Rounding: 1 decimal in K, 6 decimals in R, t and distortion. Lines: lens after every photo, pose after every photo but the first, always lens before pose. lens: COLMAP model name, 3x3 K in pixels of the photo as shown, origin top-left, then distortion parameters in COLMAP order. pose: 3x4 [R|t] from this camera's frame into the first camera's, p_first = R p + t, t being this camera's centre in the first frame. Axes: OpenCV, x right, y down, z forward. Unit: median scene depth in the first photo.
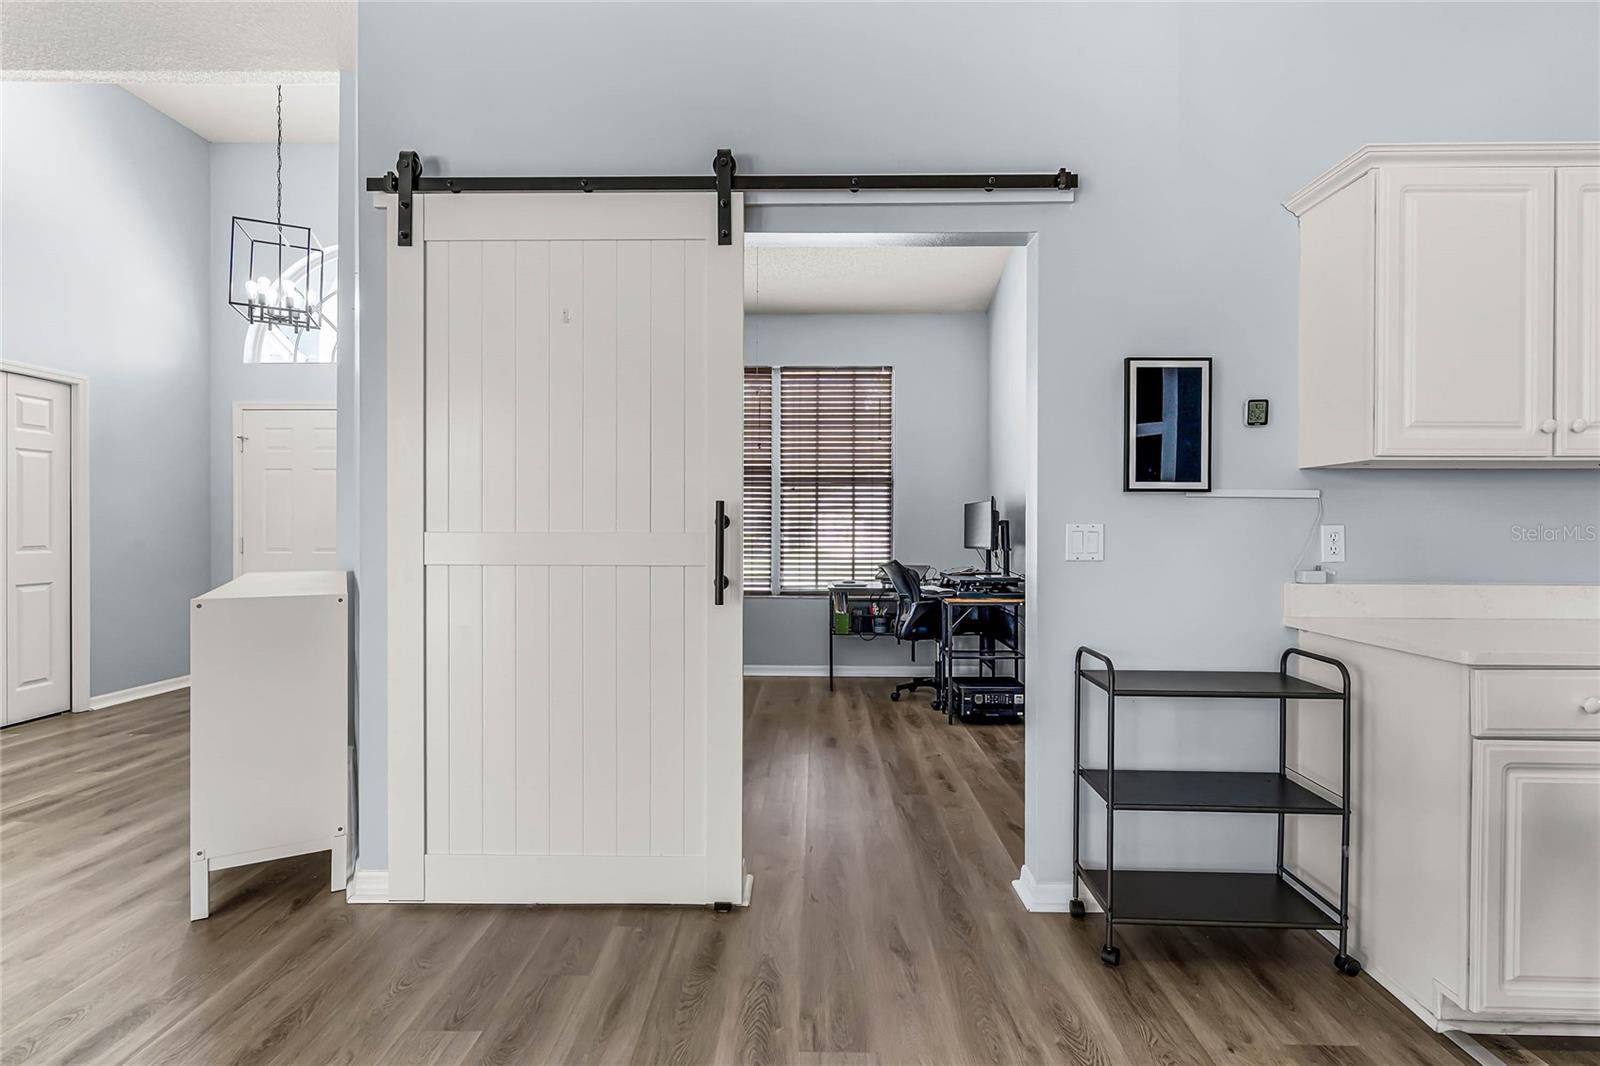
lens RADIAL K [[642.3, 0, 773.4], [0, 642.3, 526.3], [0, 0, 1]] dist [-0.024142, -0.000509]
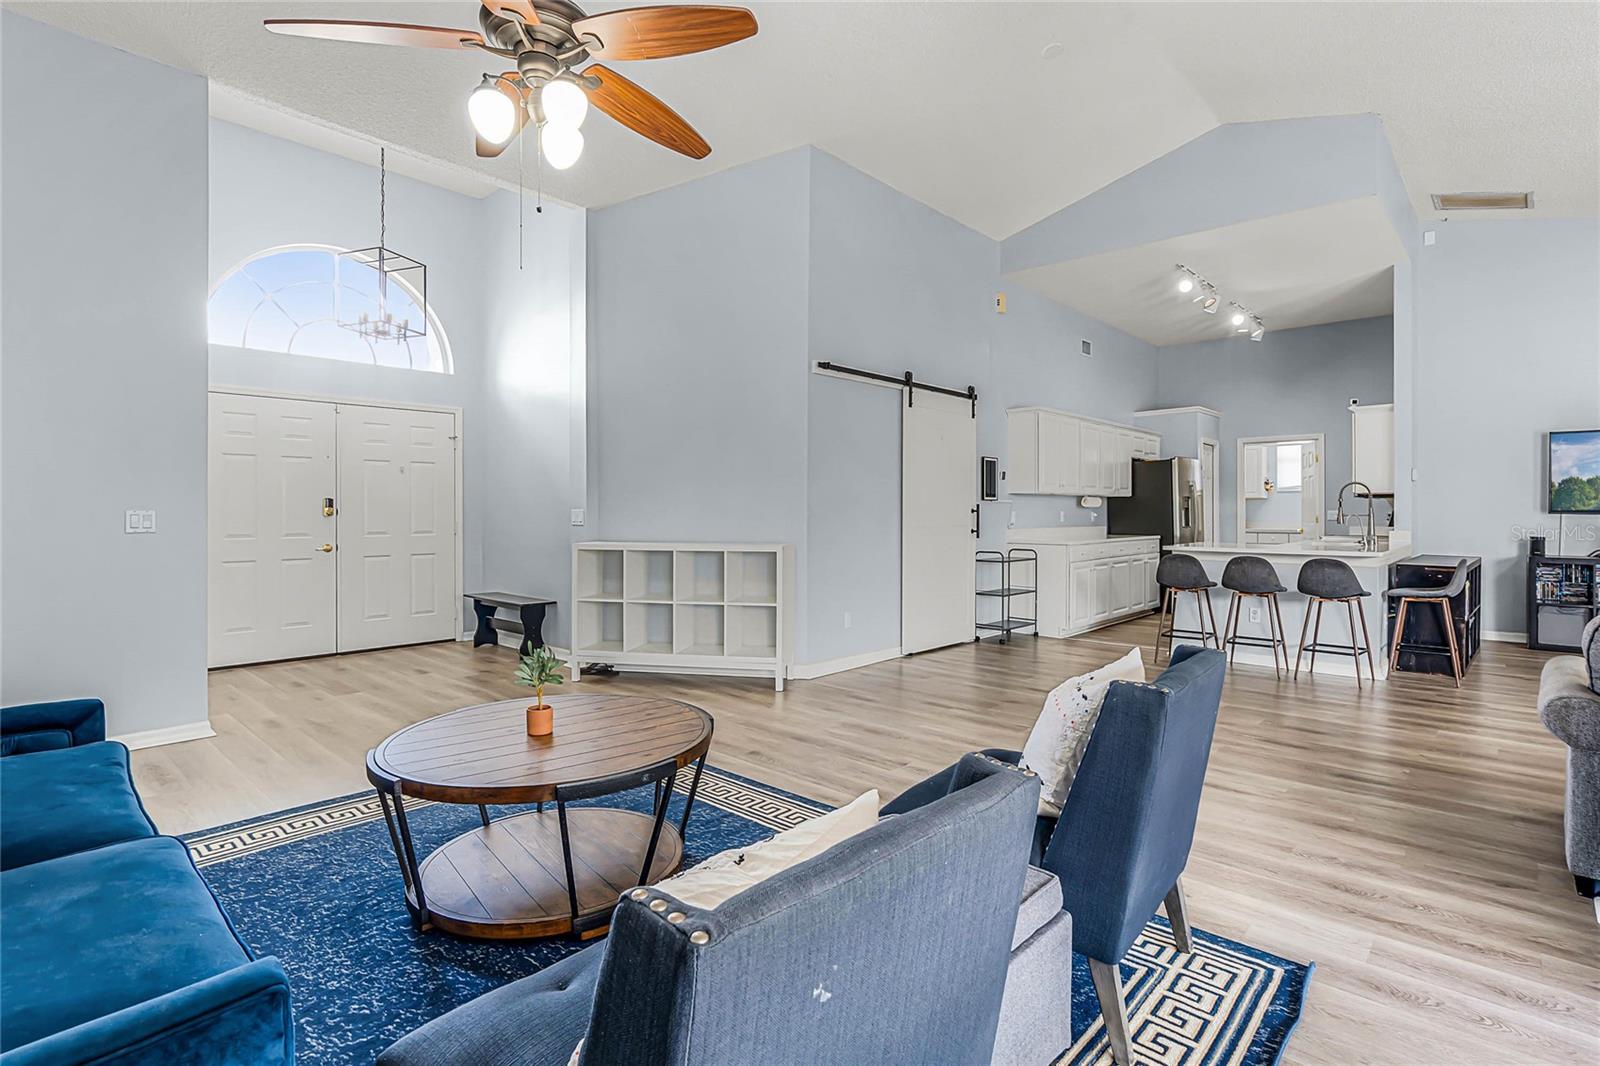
lens RADIAL K [[767.4, 0, 804.6], [0, 767.4, 518.1], [0, 0, 1]] dist [-0.001919, 0.001305]
pose [[0.657930, -0.010512, 0.753006, -2.762184], [0.004491, 0.999940, 0.010036, -0.010364], [-0.753066, -0.003222, 0.657937, -0.776773]]
